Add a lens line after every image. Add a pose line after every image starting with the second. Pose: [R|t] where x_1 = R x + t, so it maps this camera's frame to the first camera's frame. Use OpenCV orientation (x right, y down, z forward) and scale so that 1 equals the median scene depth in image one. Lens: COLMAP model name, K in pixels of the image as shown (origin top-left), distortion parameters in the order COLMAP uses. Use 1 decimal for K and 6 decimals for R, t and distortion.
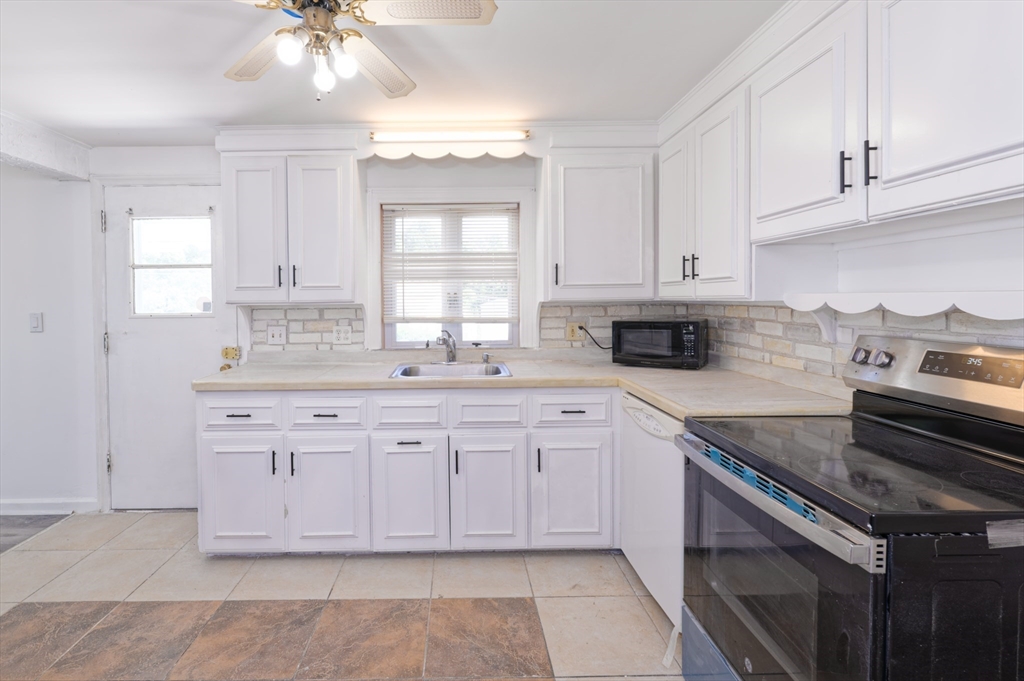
lens RADIAL K [[483.7, 0, 463.8], [0, 483.7, 308.2], [0, 0, 1]] dist [-0.001915, 0.001153]
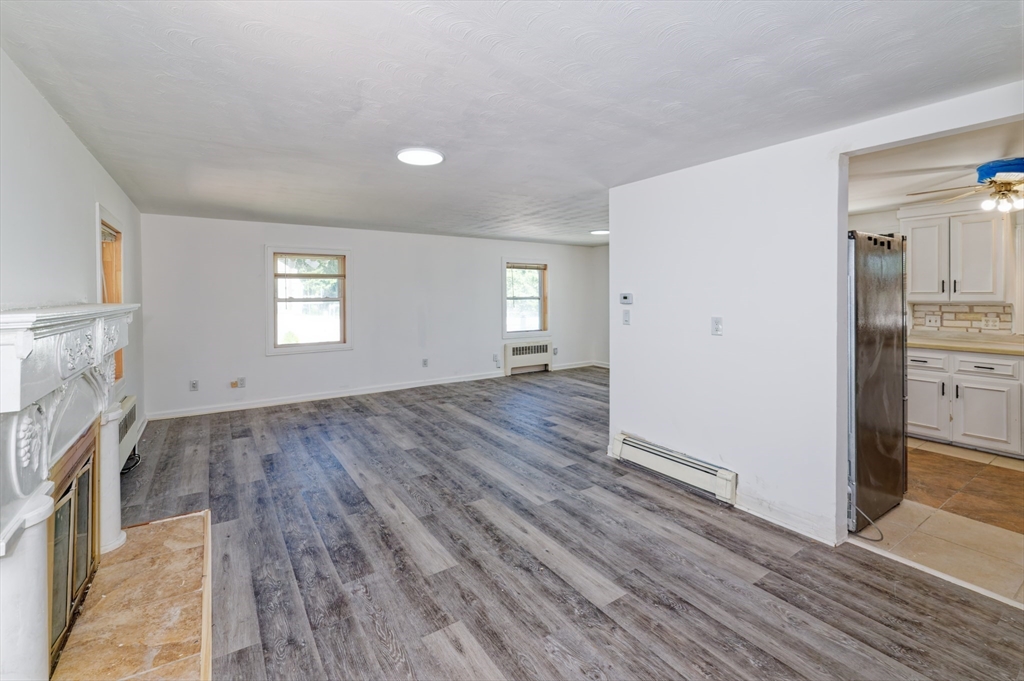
lens RADIAL K [[446.5, 0, 508.3], [0, 446.5, 295.4], [0, 0, 1]] dist [0.003887, -0.002208]
pose [[0.549038, 0.014475, -0.835672, 0.101867], [-0.018479, 0.999816, 0.005177, -0.013385], [0.835593, 0.012600, 0.549204, -1.173805]]
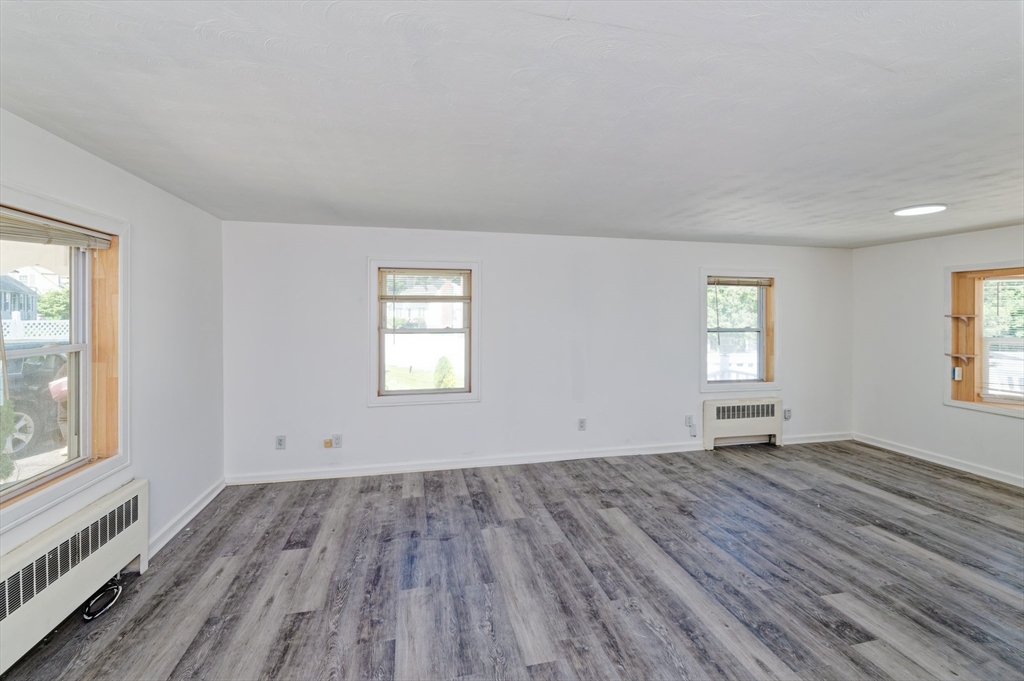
lens RADIAL K [[446.5, 0, 510.9], [0, 446.5, 309.8], [0, 0, 1]] dist [0.003887, -0.002208]
pose [[0.222766, 0.006185, -0.974852, -0.648352], [-0.024604, 0.999697, 0.000720, -0.047674], [0.974561, 0.023824, 0.222851, -0.833180]]
